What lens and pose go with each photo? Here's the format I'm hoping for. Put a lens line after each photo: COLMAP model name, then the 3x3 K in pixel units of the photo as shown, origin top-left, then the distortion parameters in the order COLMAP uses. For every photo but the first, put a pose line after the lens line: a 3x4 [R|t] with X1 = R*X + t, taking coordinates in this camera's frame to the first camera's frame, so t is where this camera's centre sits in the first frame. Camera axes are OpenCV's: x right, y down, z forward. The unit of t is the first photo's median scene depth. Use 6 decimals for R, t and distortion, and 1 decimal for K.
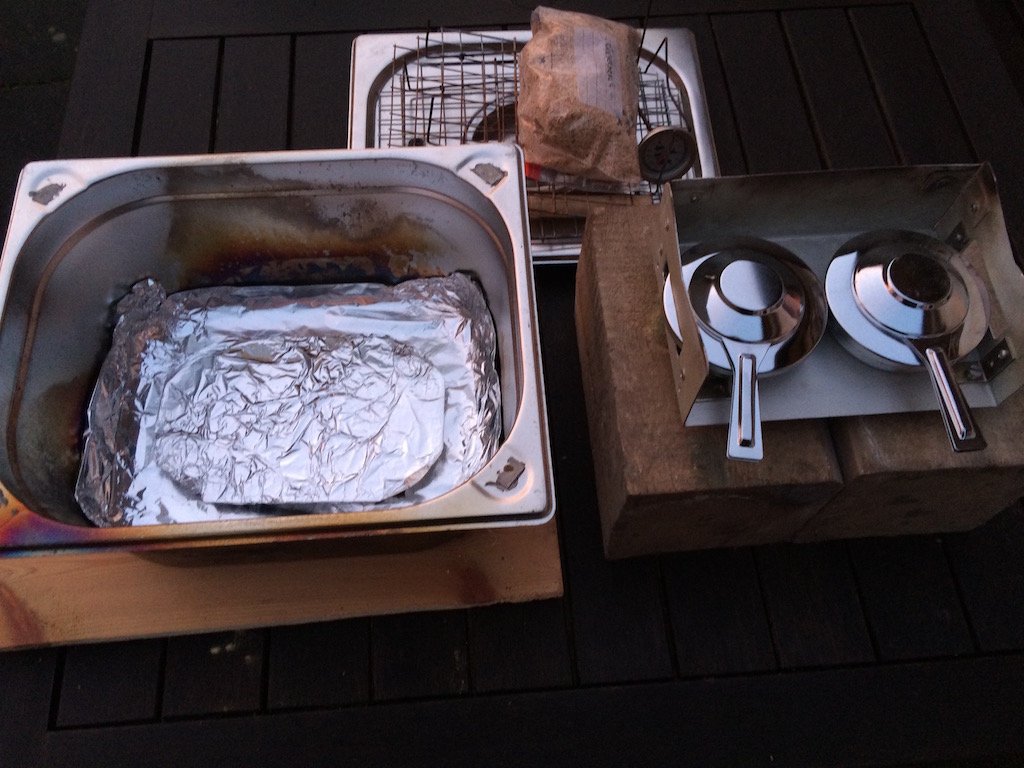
lens RADIAL K [[851.9, 0, 511.6], [0, 851.9, 377.0], [0, 0, 1]] dist [0.017942, -0.054772]
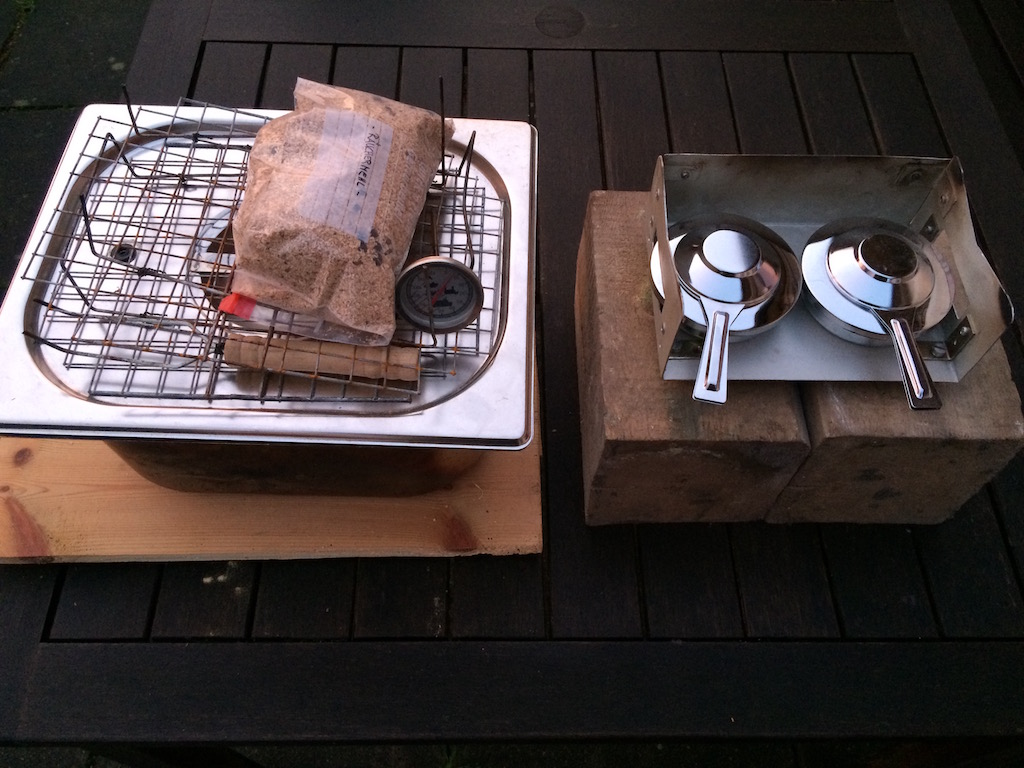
lens RADIAL K [[851.9, 0, 513.4], [0, 851.9, 389.8], [0, 0, 1]] dist [0.017942, -0.054772]
pose [[0.997290, 0.070182, -0.022087, 0.035713], [-0.071707, 0.994358, -0.078165, 0.148329], [0.016477, 0.079537, 0.996696, -0.060394]]
